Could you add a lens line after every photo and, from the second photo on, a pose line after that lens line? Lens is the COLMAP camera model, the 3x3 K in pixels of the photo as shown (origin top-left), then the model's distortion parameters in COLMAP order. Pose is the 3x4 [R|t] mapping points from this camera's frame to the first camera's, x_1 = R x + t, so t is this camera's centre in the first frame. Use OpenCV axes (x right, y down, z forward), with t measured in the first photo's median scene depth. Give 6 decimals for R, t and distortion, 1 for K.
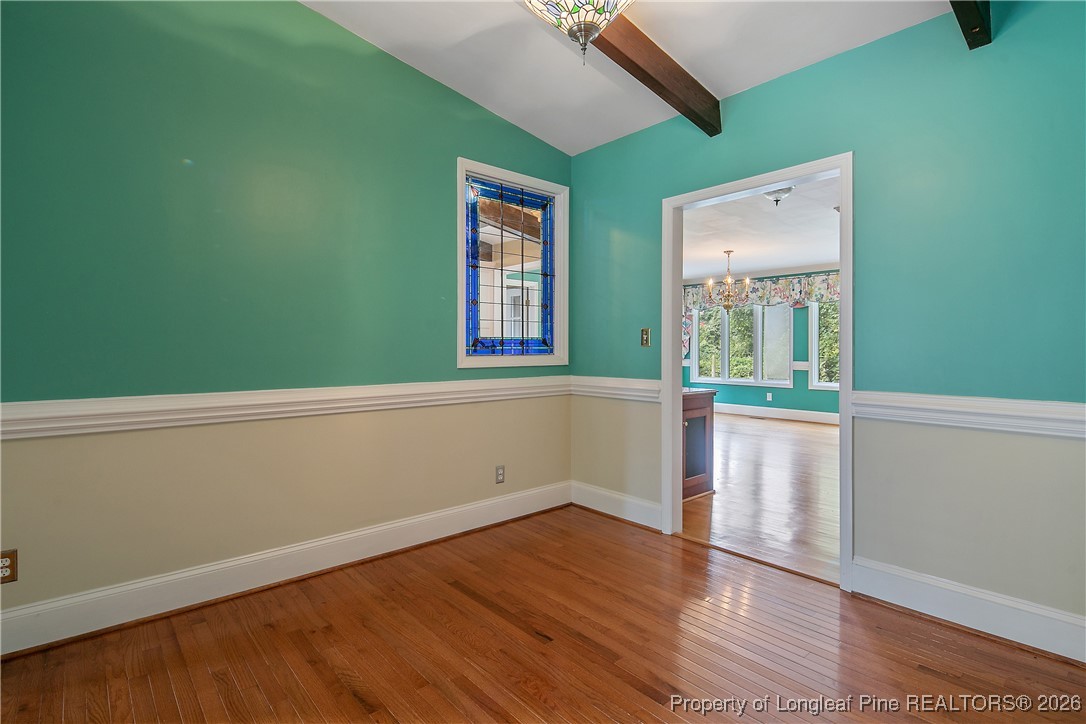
lens RADIAL K [[524.1, 0, 540.3], [0, 524.1, 349.8], [0, 0, 1]] dist [-0.000863, -0.001062]
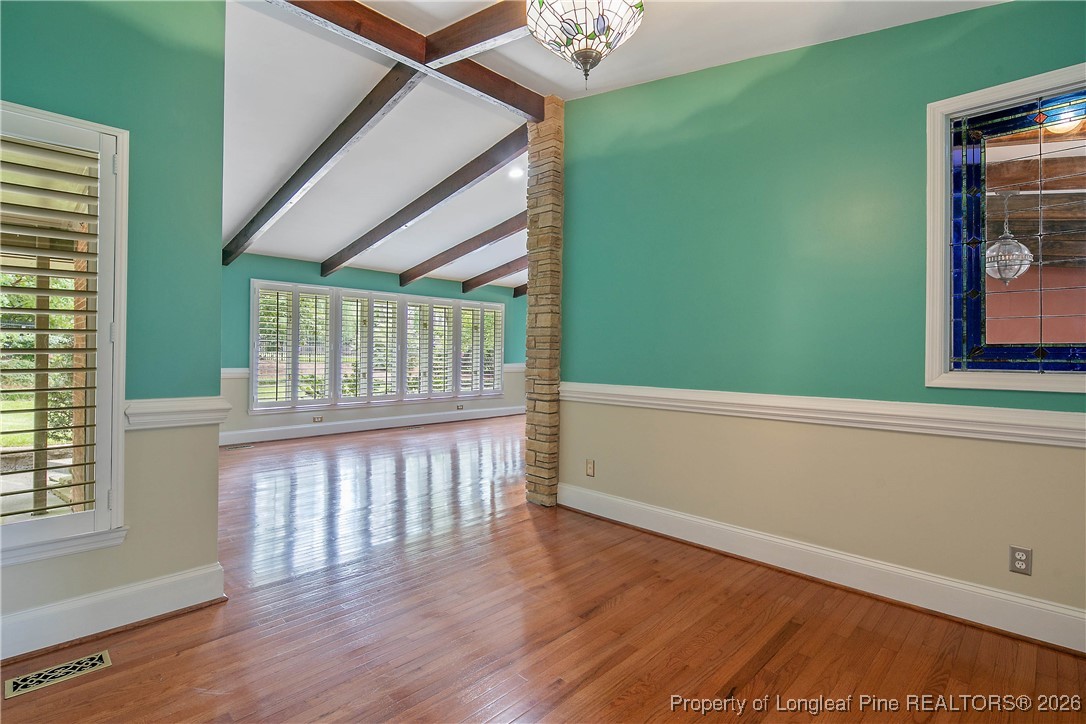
lens RADIAL K [[527.1, 0, 541.7], [0, 527.1, 338.6], [0, 0, 1]] dist [0.001206, -0.001092]
pose [[0.080820, -0.022999, -0.996463, 0.662268], [-0.012511, 0.999632, -0.024087, -0.009717], [0.996650, 0.014414, 0.080502, 0.468880]]
